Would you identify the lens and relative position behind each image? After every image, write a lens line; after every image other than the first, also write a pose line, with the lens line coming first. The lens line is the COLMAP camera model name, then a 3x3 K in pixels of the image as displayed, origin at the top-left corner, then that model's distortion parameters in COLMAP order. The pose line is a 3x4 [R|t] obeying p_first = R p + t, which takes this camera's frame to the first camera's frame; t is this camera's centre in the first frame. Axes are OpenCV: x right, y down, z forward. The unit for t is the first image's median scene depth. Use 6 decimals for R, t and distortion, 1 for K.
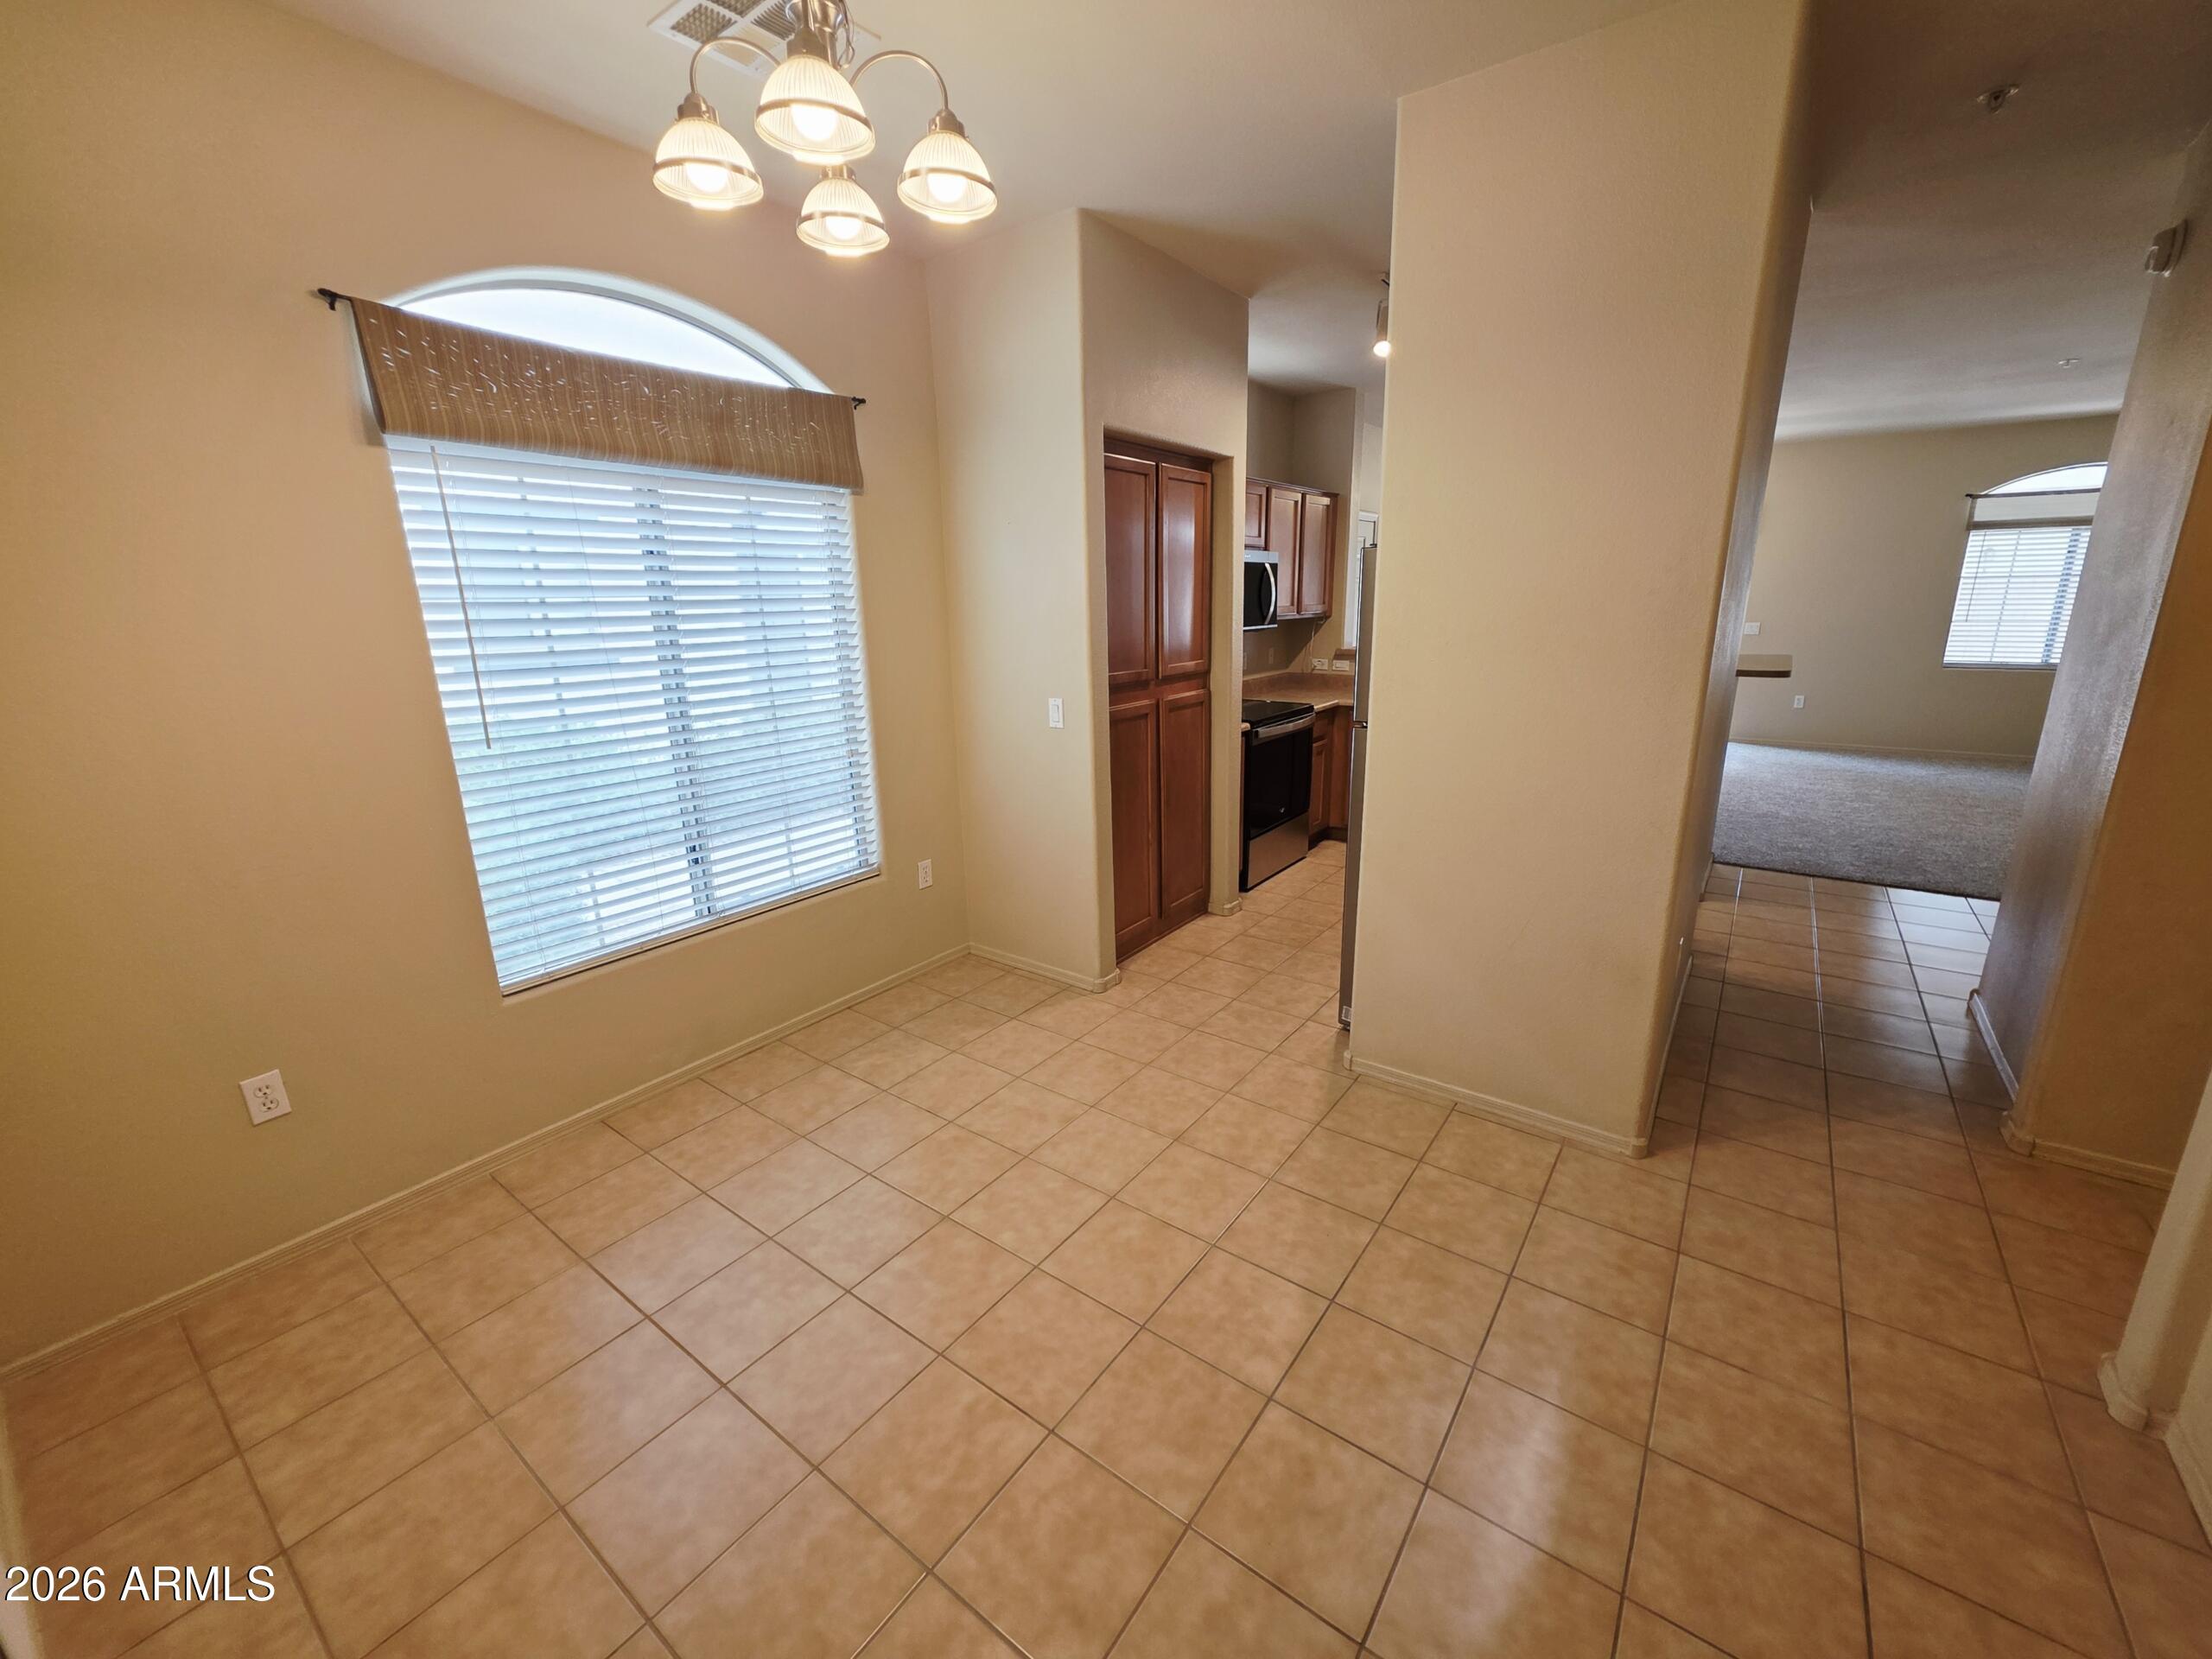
lens RADIAL K [[884.9, 0, 1116.9], [0, 884.9, 827.9], [0, 0, 1]] dist [0.007205, -0.001900]
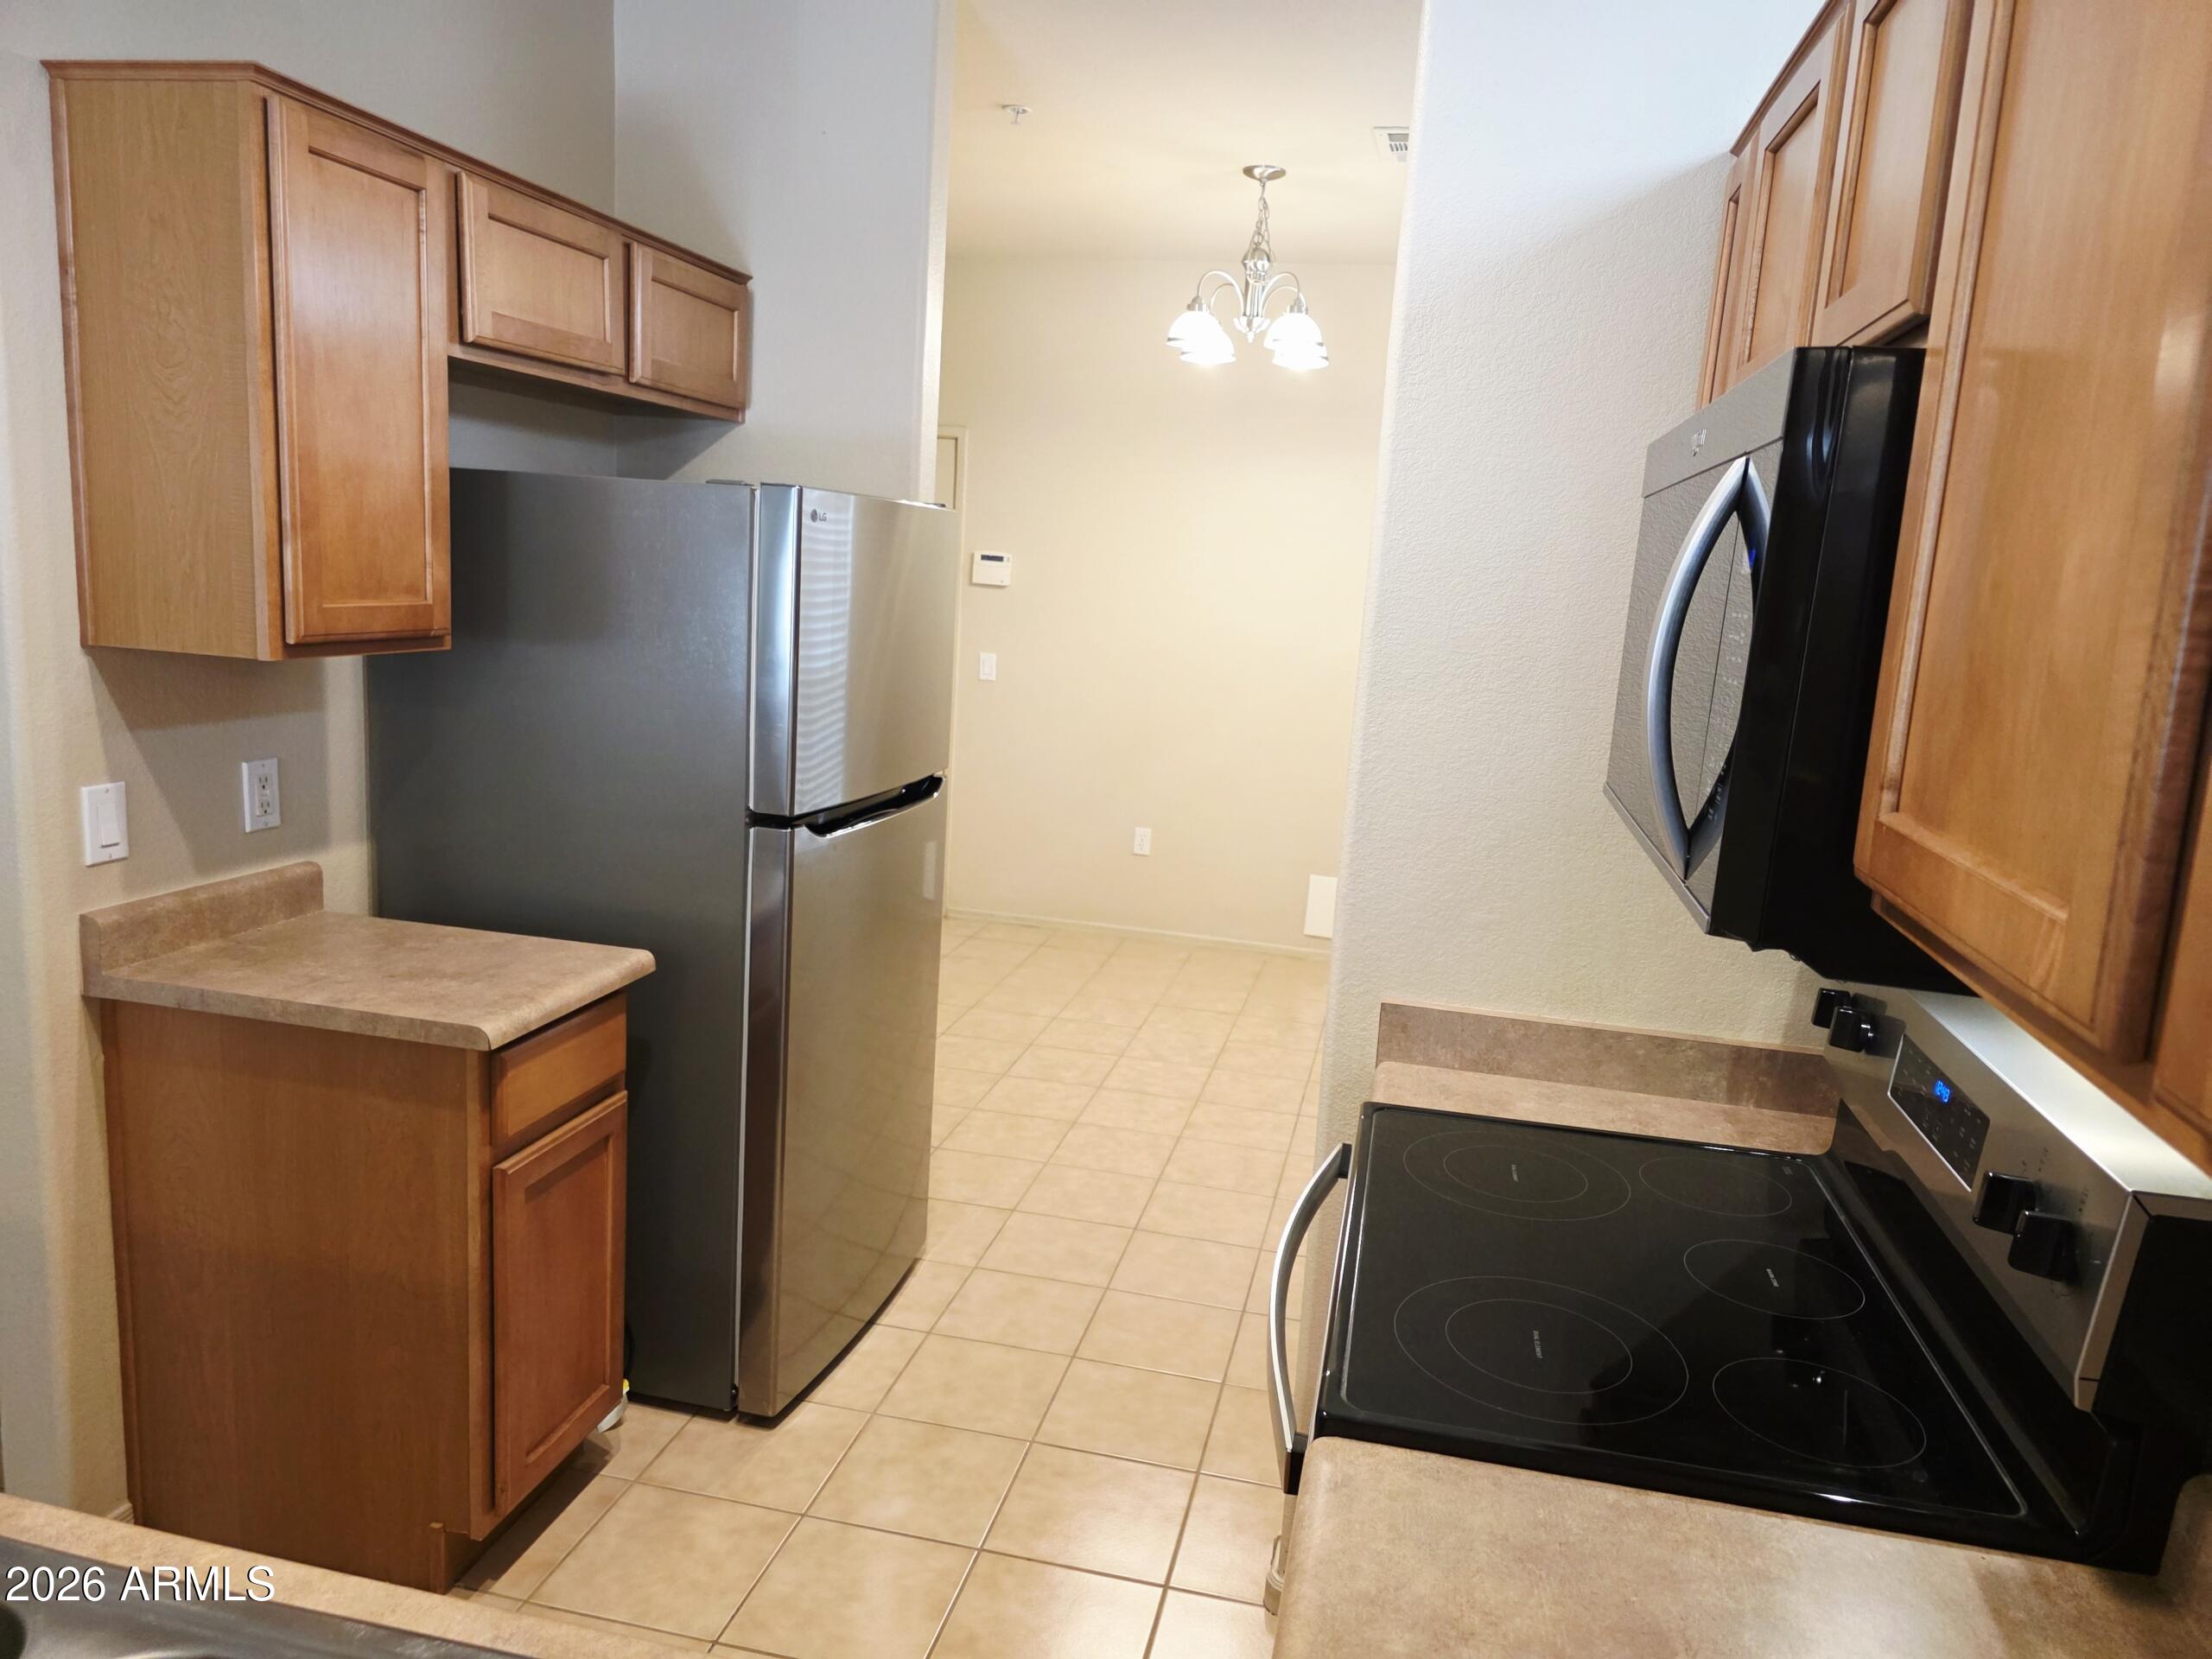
lens RADIAL K [[1496.3, 0, 1101.4], [0, 1496.3, 816.5], [0, 0, 1]] dist [0.047725, -0.038641]
pose [[-0.919926, 0.027194, -0.391148, 0.680633], [-0.145566, 0.902608, 0.405104, -0.632930], [0.364070, 0.429604, -0.826374, 2.240608]]
